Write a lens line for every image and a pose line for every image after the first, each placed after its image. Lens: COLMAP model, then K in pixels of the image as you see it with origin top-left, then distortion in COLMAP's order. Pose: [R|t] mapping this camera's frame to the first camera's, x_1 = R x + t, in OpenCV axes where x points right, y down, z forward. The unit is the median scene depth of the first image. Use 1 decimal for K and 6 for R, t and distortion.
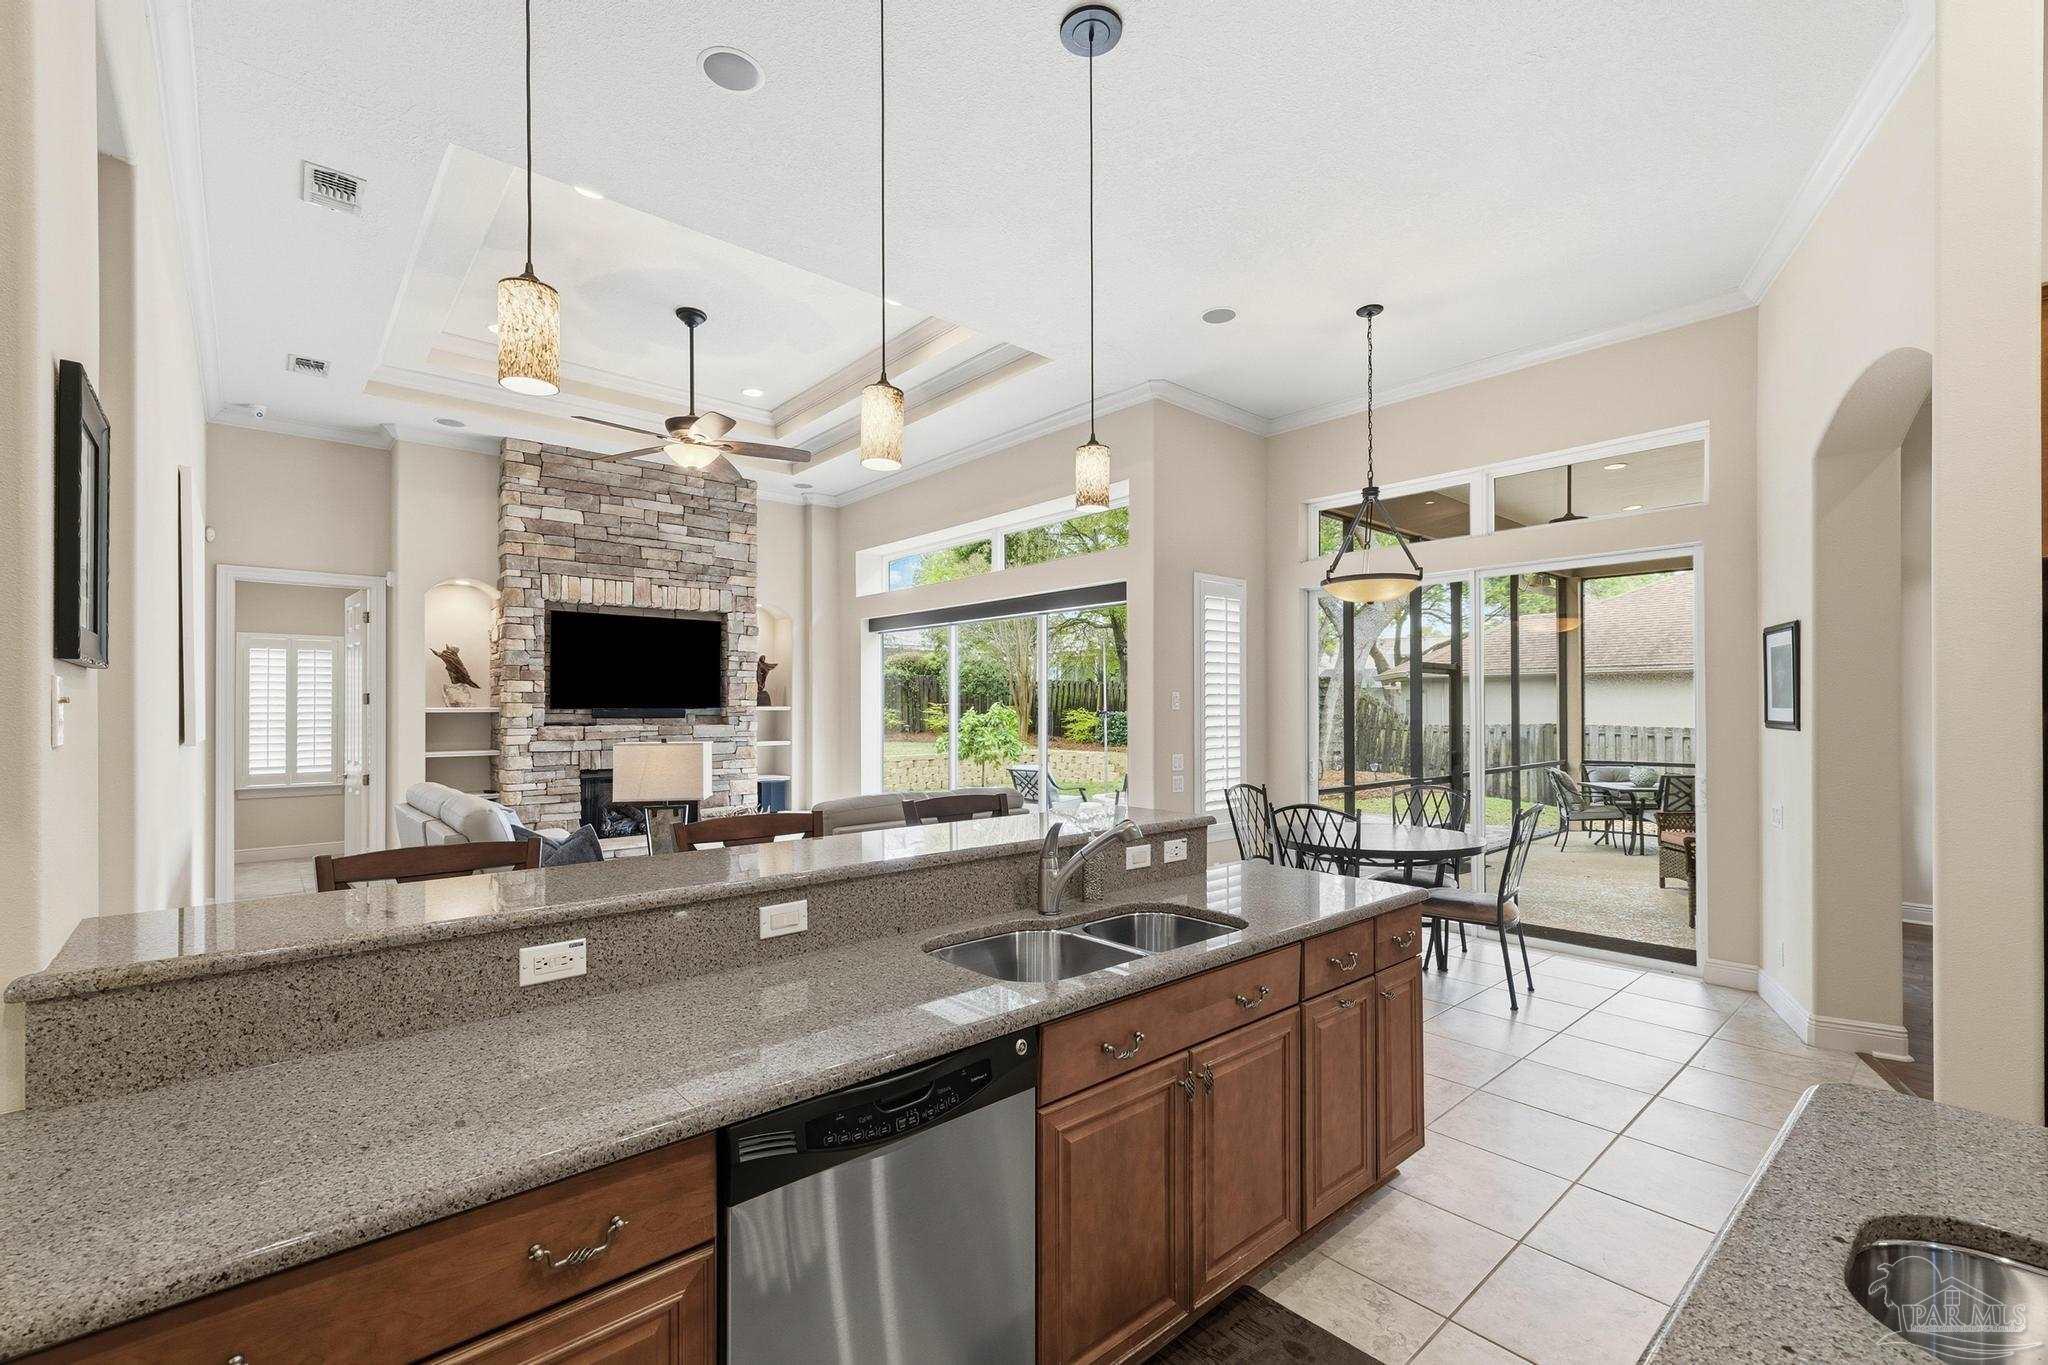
lens RADIAL K [[876.2, 0, 1008.0], [0, 876.2, 697.0], [0, 0, 1]] dist [-0.000930, 0.000725]
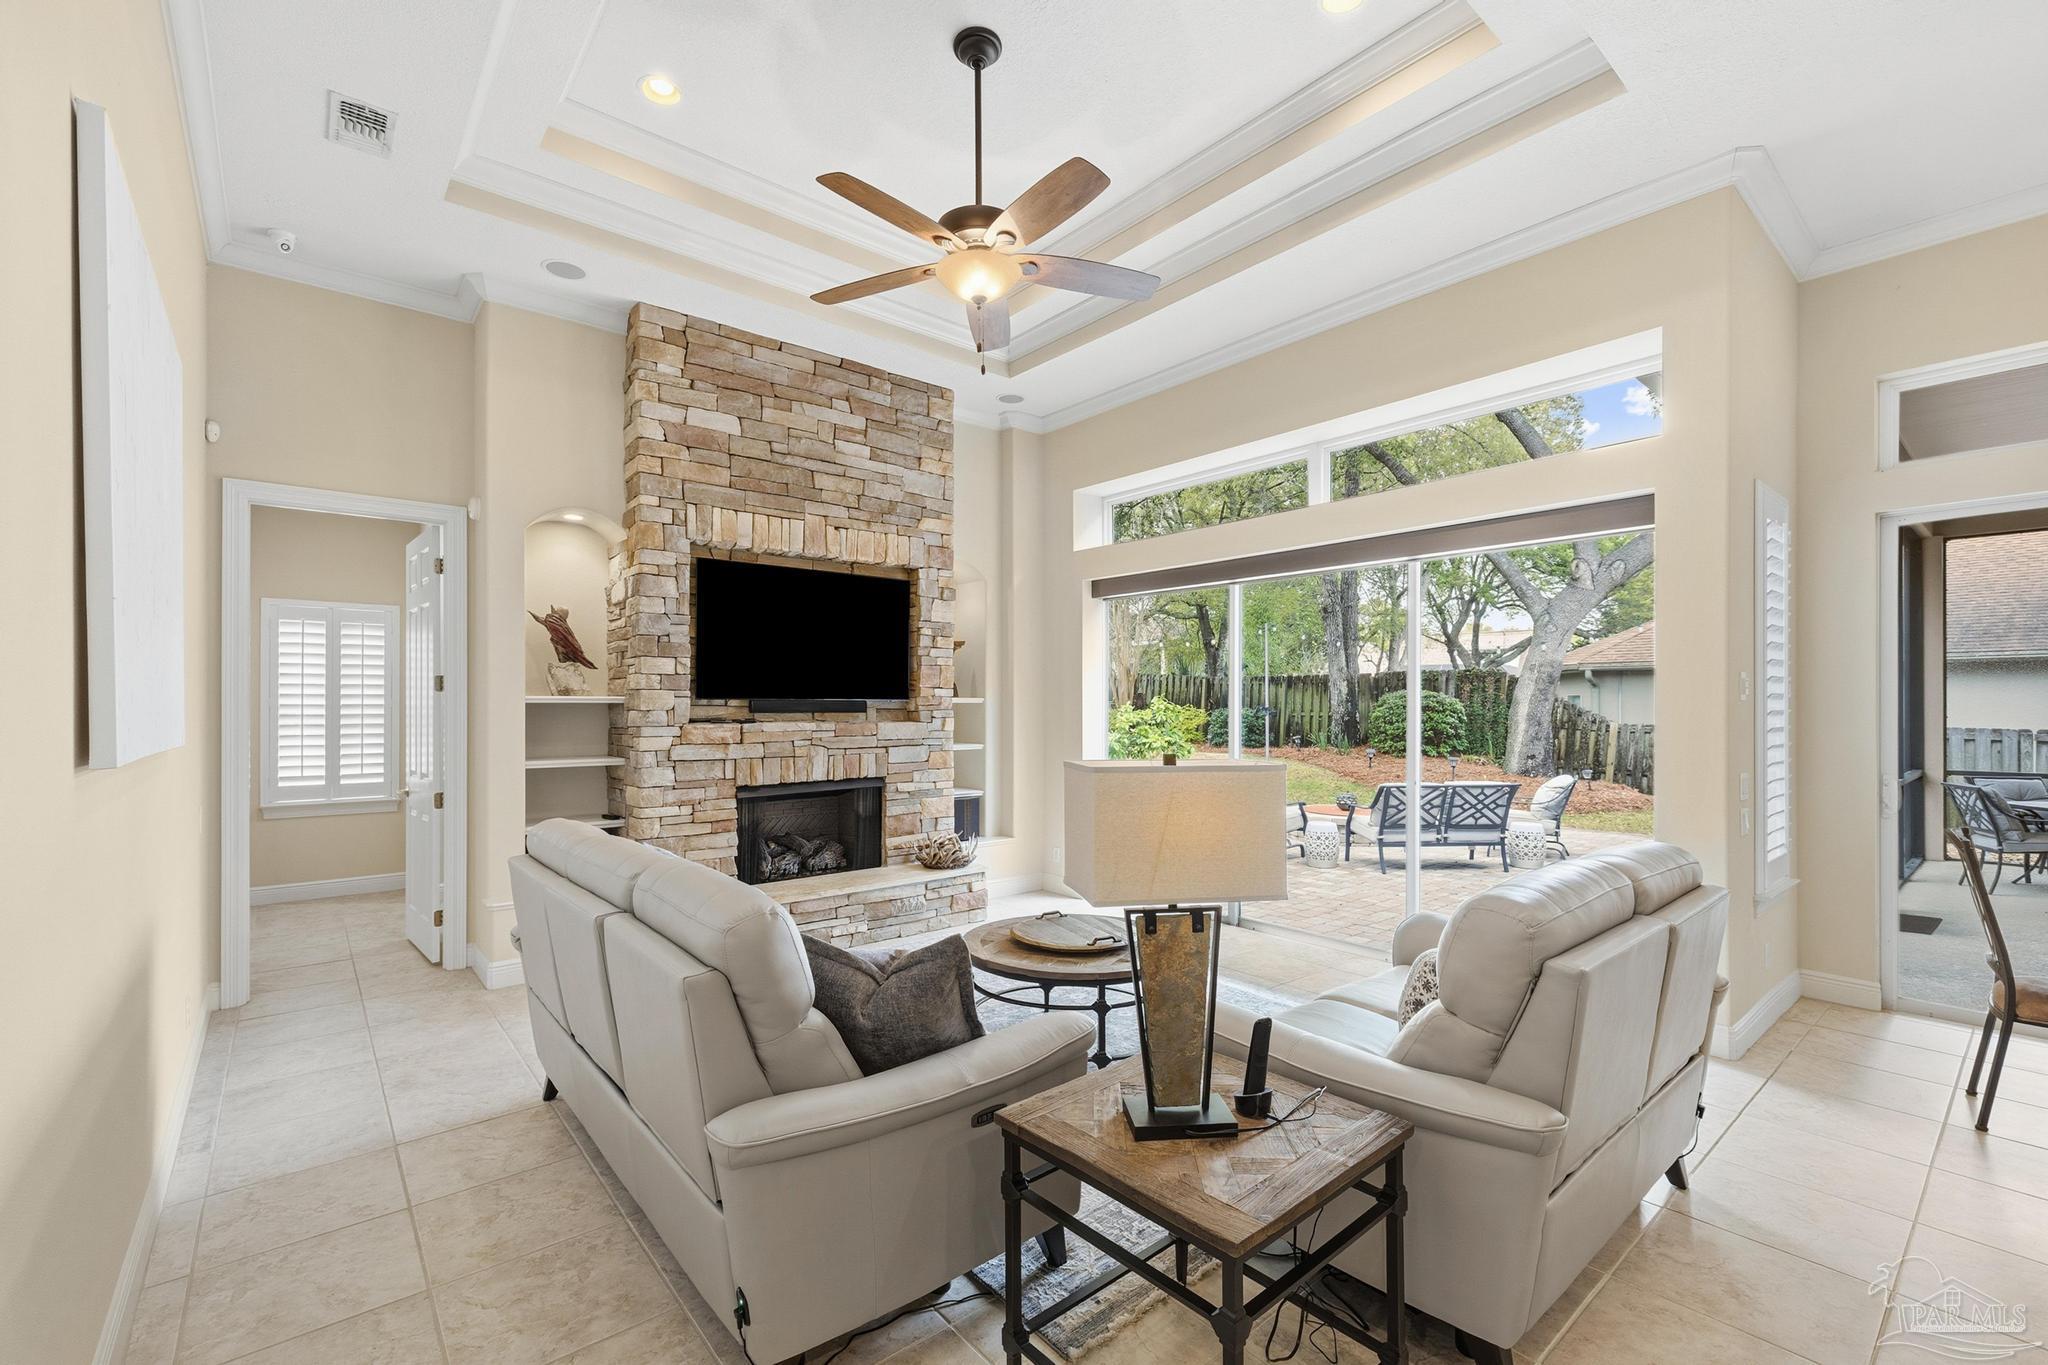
lens RADIAL K [[876.2, 0, 1007.8], [0, 876.2, 699.4], [0, 0, 1]] dist [-0.000930, 0.000725]
pose [[0.999664, 0.002287, -0.025836, -0.250021], [-0.002138, 0.999981, 0.005787, 0.009232], [0.025848, -0.005730, 0.999649, 0.300975]]
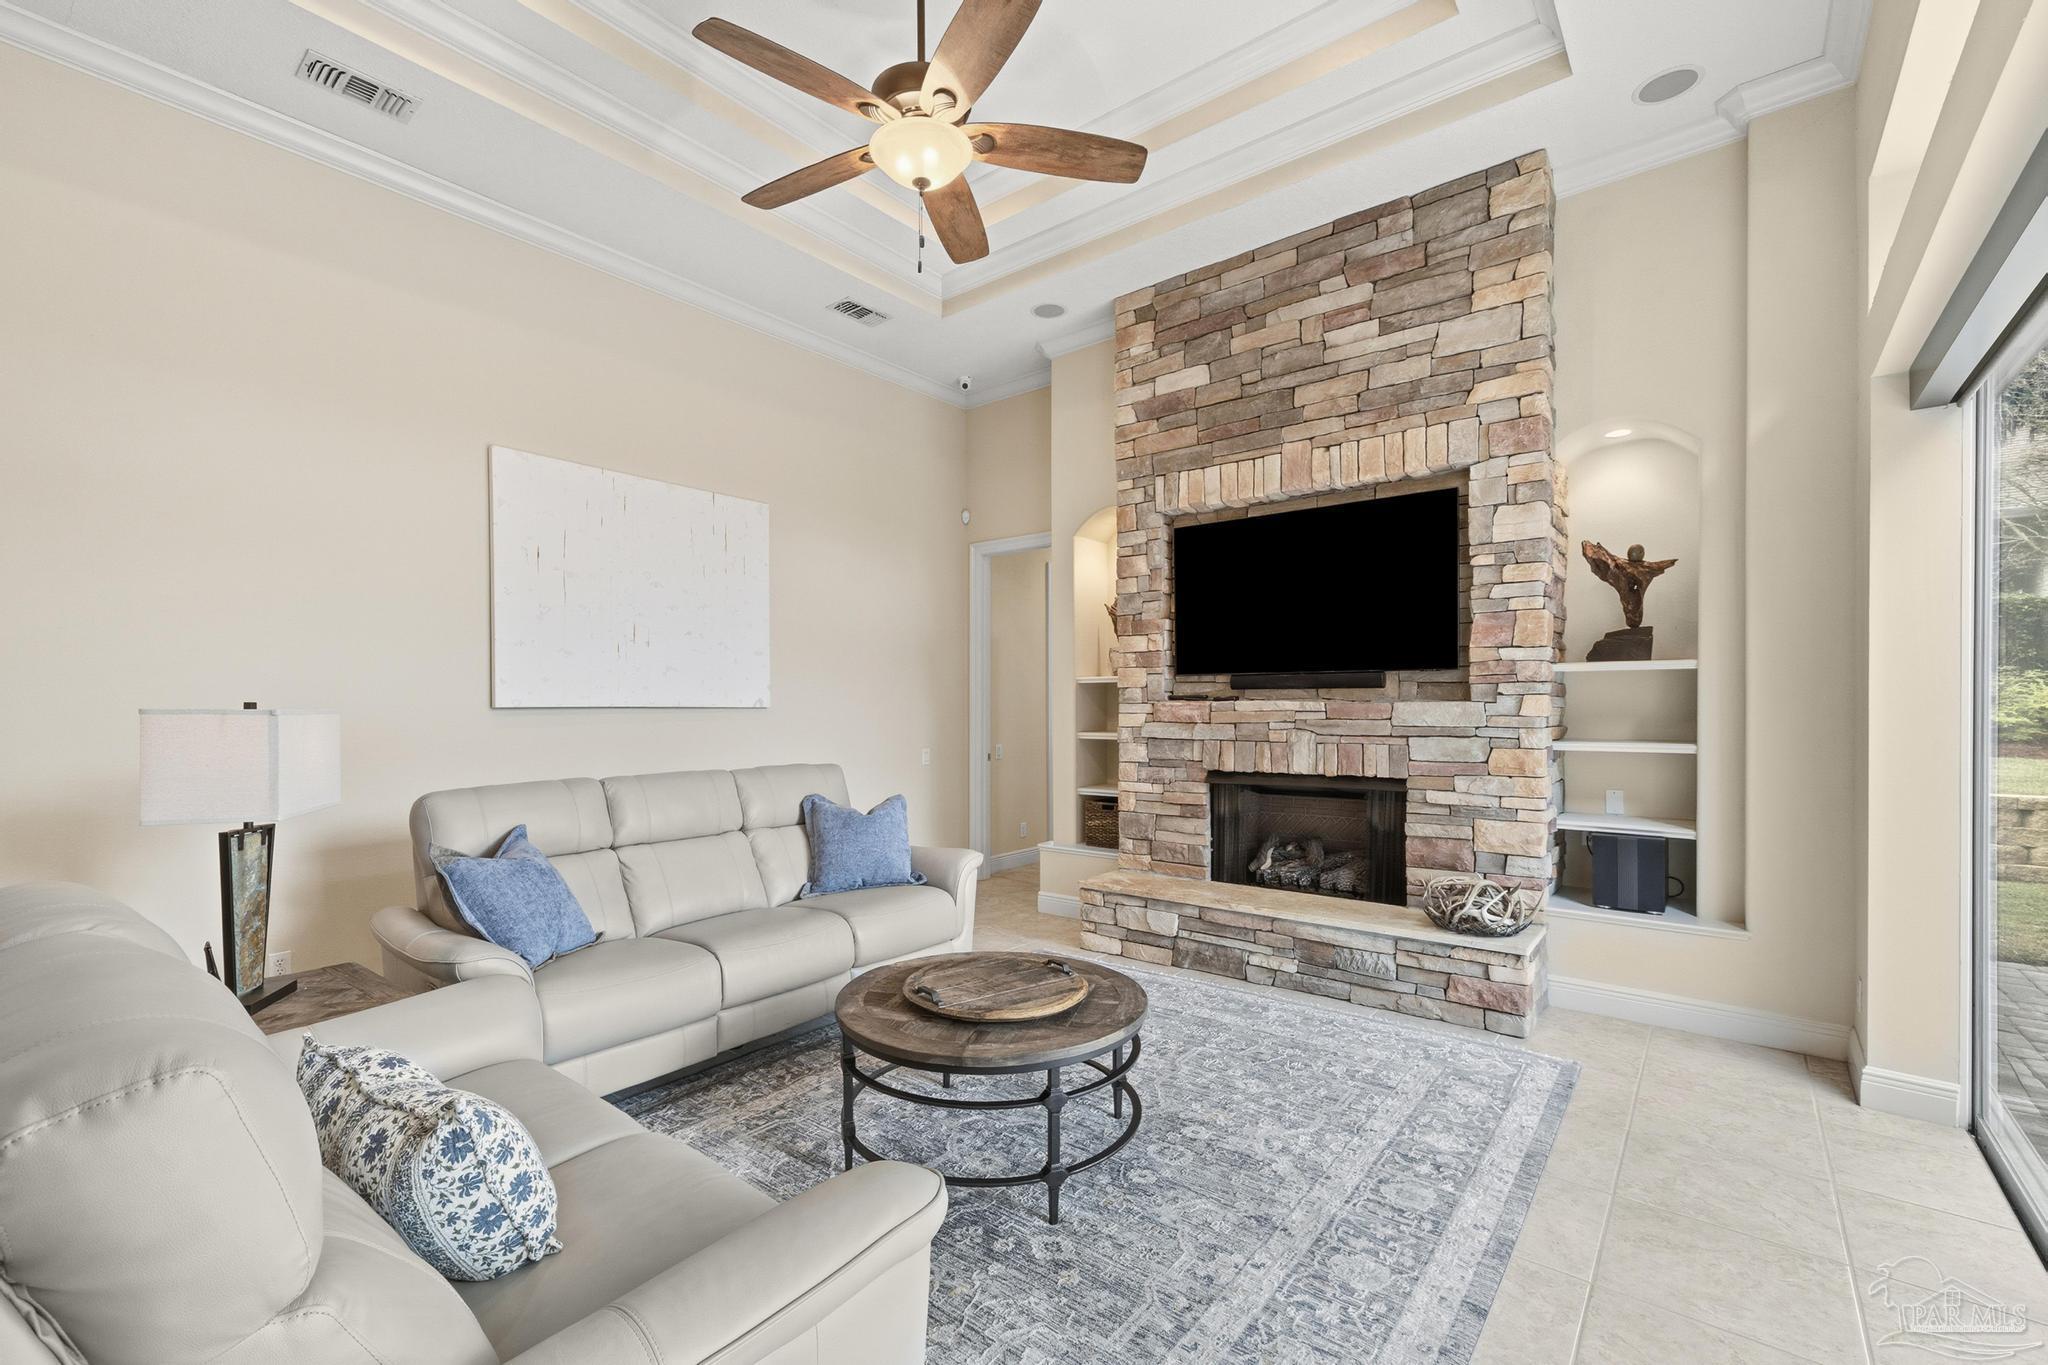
lens RADIAL K [[876.2, 0, 1014.8], [0, 876.2, 710.0], [0, 0, 1]] dist [-0.000930, 0.000725]
pose [[0.165144, 0.007576, -0.986240, 0.118203], [0.013596, 0.999858, 0.009958, 0.030887], [0.986176, -0.015054, 0.165018, 0.746532]]
